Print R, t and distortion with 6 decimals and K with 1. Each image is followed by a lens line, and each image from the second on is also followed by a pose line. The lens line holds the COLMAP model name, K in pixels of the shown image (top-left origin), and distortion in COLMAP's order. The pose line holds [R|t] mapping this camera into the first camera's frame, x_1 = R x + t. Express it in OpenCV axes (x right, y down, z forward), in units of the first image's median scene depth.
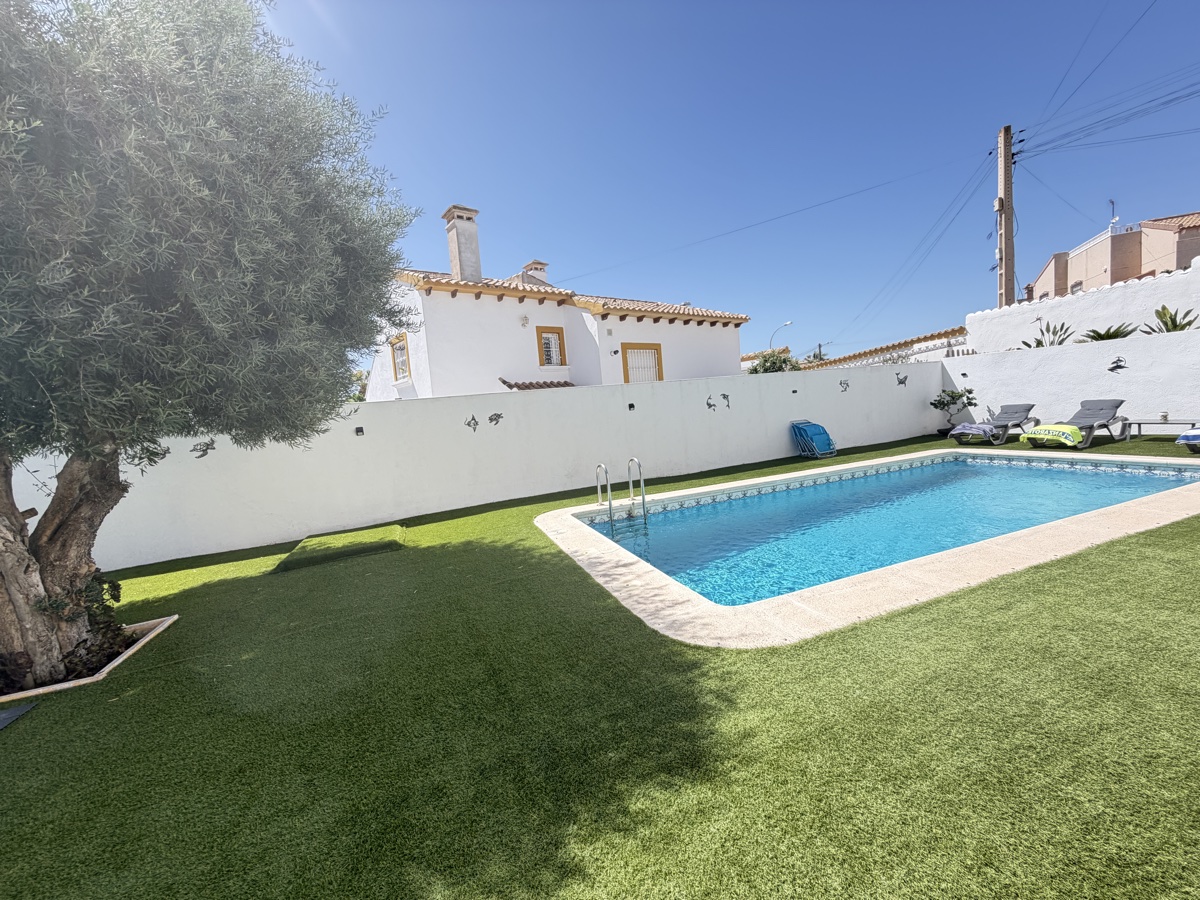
lens RADIAL K [[478.5, 0, 597.9], [0, 478.5, 452.4], [0, 0, 1]] dist [0.000404, -0.000781]
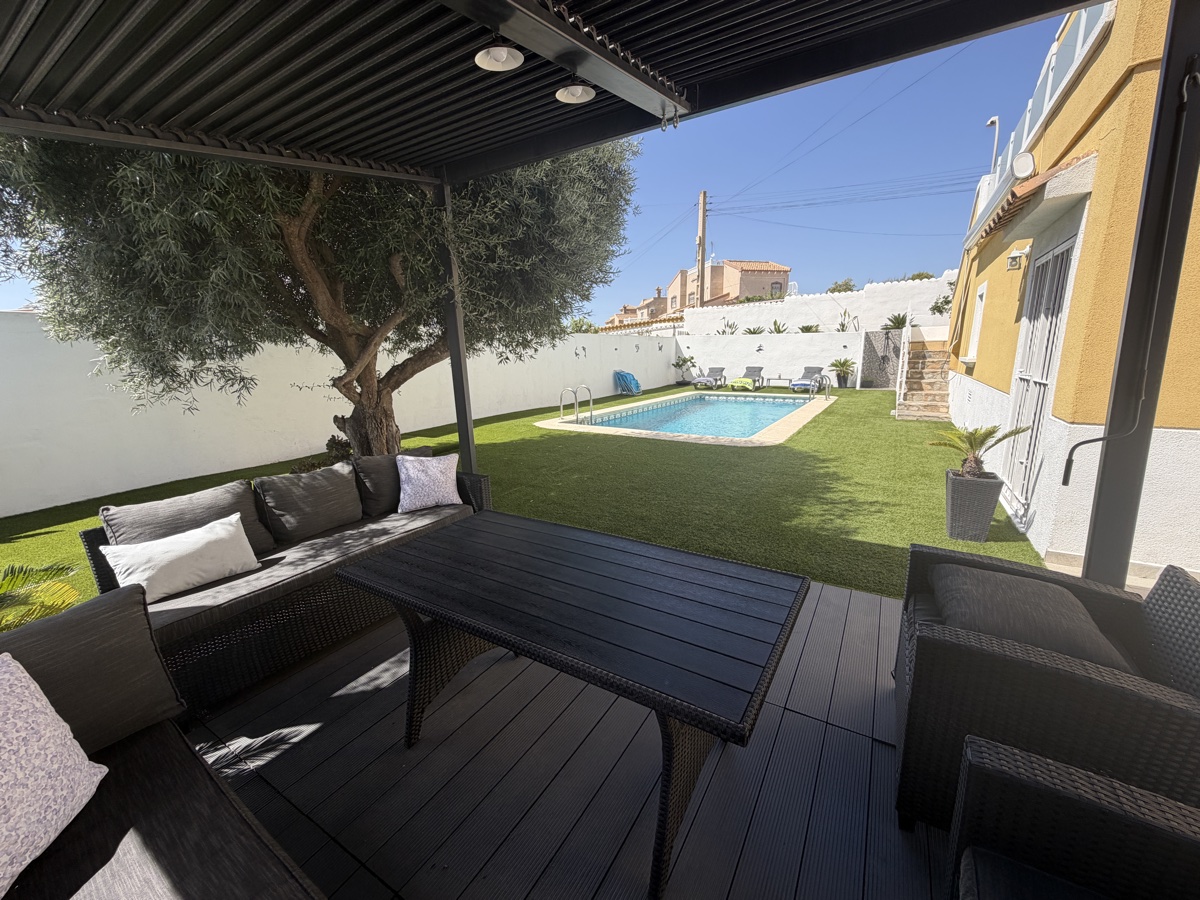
lens RADIAL K [[478.5, 0, 597.9], [0, 478.5, 452.4], [0, 0, 1]] dist [0.000404, -0.000781]
pose [[0.793389, -0.049484, 0.606700, -0.503720], [-0.000637, 0.996622, 0.082119, 0.061364], [-0.608714, -0.065539, 0.790678, -0.112416]]
